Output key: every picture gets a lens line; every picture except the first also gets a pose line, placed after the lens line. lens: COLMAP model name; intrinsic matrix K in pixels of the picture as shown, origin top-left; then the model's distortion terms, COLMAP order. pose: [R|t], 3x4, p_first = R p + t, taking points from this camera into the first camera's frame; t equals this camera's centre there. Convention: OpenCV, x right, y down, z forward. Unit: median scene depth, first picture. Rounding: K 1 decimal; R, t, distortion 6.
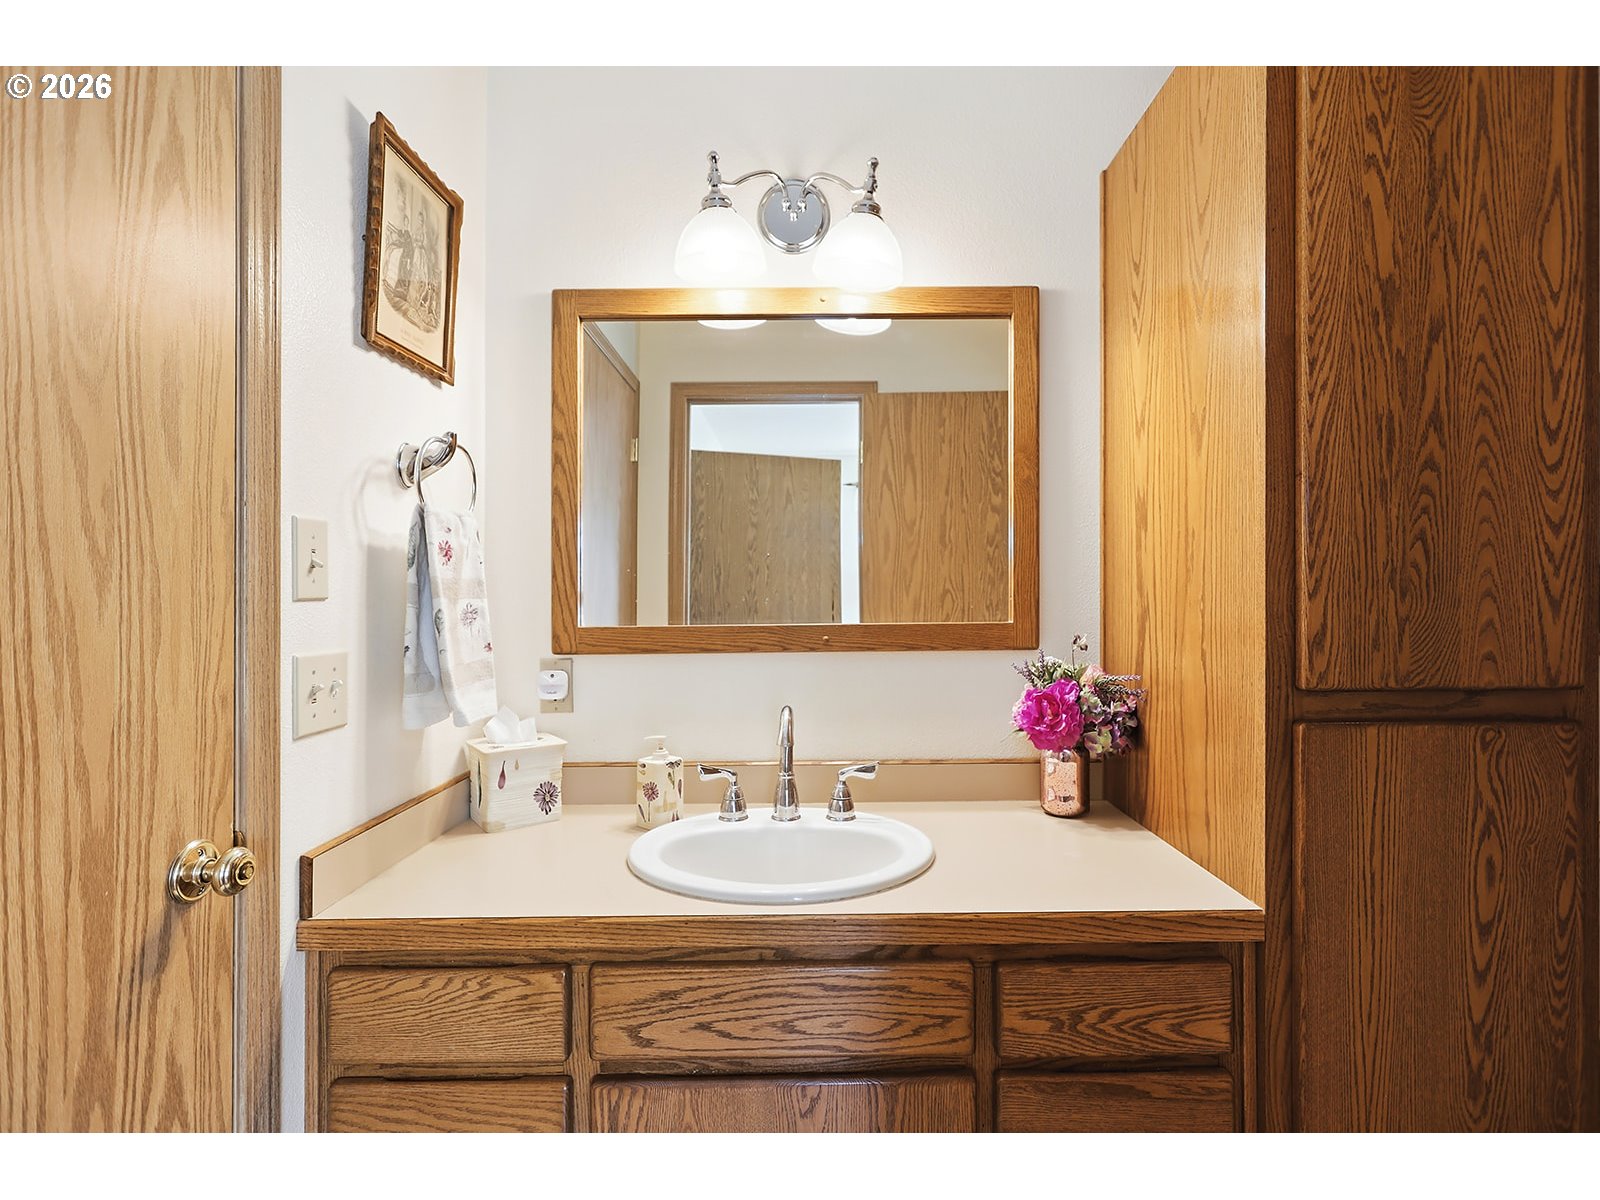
lens RADIAL K [[756.8, 0, 819.6], [0, 756.8, 612.8], [0, 0, 1]] dist [-0.002848, 0.004028]
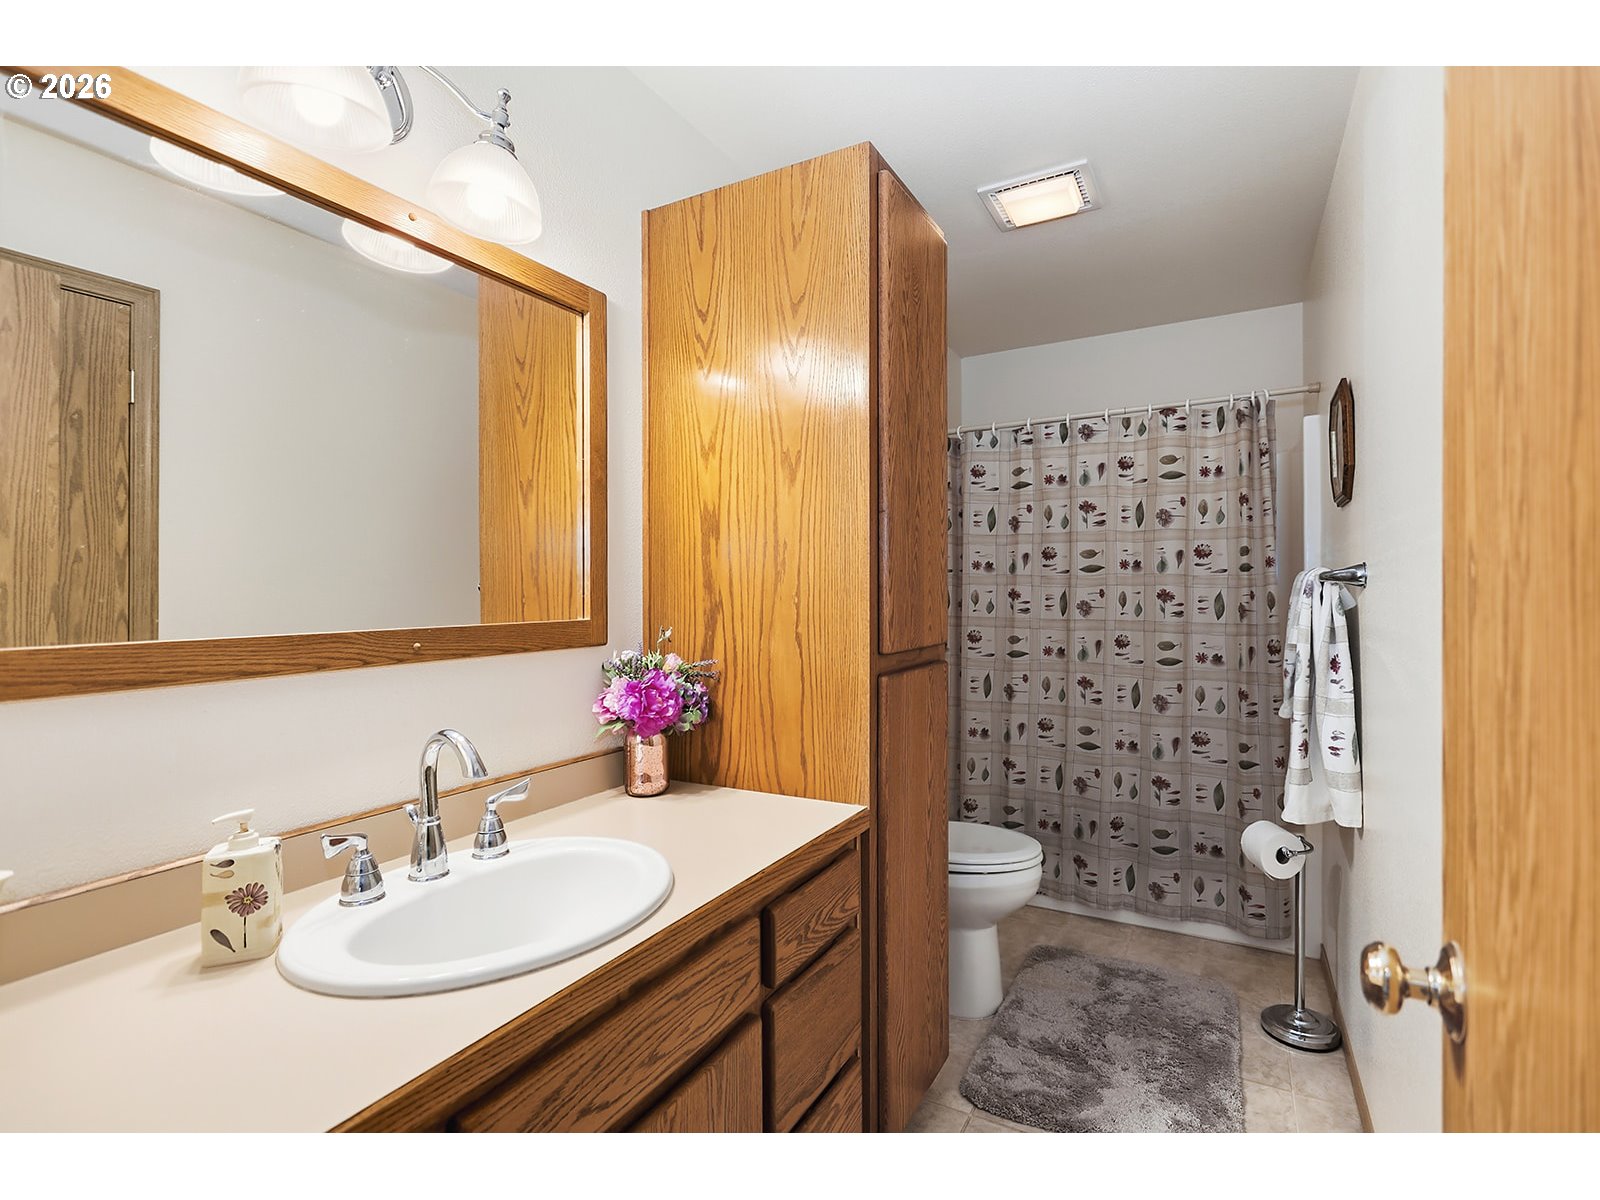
lens RADIAL K [[771.5, 0, 803.4], [0, 771.5, 620.8], [0, 0, 1]] dist [-0.002142, 0.000119]
pose [[0.480062, -0.026385, 0.876838, -0.575237], [0.023184, 0.999580, 0.017385, 0.003498], [-0.876928, 0.011983, 0.480472, 0.289922]]
